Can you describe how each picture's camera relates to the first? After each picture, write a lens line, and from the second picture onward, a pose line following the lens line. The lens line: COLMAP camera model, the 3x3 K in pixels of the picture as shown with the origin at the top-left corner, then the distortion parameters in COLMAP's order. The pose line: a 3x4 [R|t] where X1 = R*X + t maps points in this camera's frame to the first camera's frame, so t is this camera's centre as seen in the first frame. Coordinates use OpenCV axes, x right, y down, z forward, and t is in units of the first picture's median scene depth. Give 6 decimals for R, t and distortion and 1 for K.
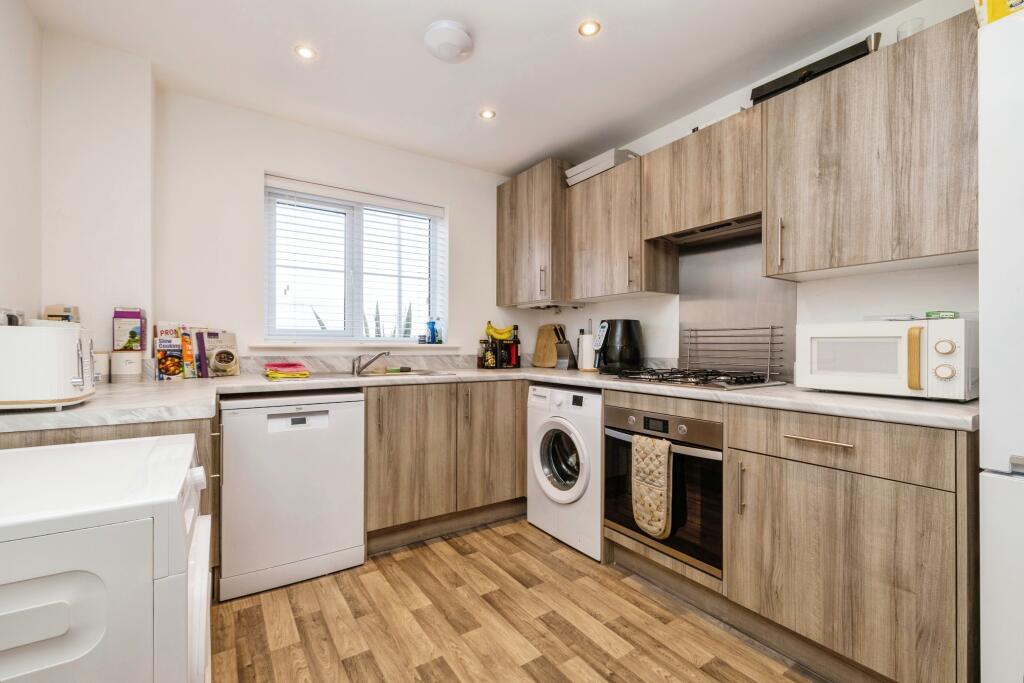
lens RADIAL K [[436.8, 0, 512.2], [0, 436.8, 347.2], [0, 0, 1]] dist [-0.001192, -0.000052]
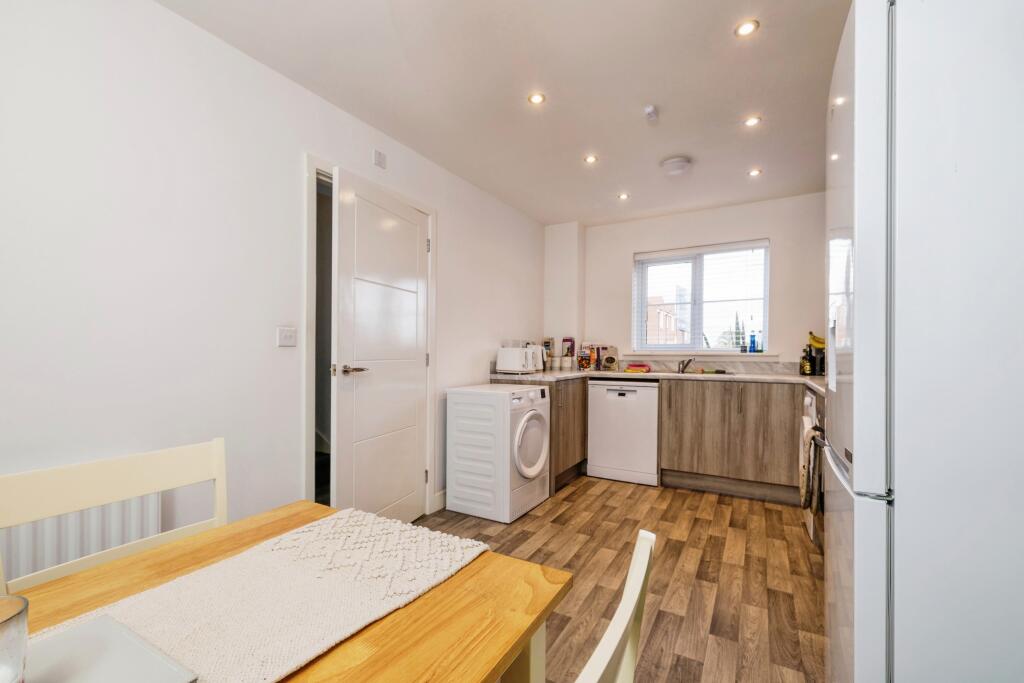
lens RADIAL K [[436.8, 0, 509.7], [0, 436.8, 349.5], [0, 0, 1]] dist [-0.001192, -0.000052]
pose [[0.445382, -0.009806, -0.895287, 0.877260], [-0.004160, 0.999907, -0.013021, 0.003420], [0.895331, 0.009524, 0.445299, -0.233495]]
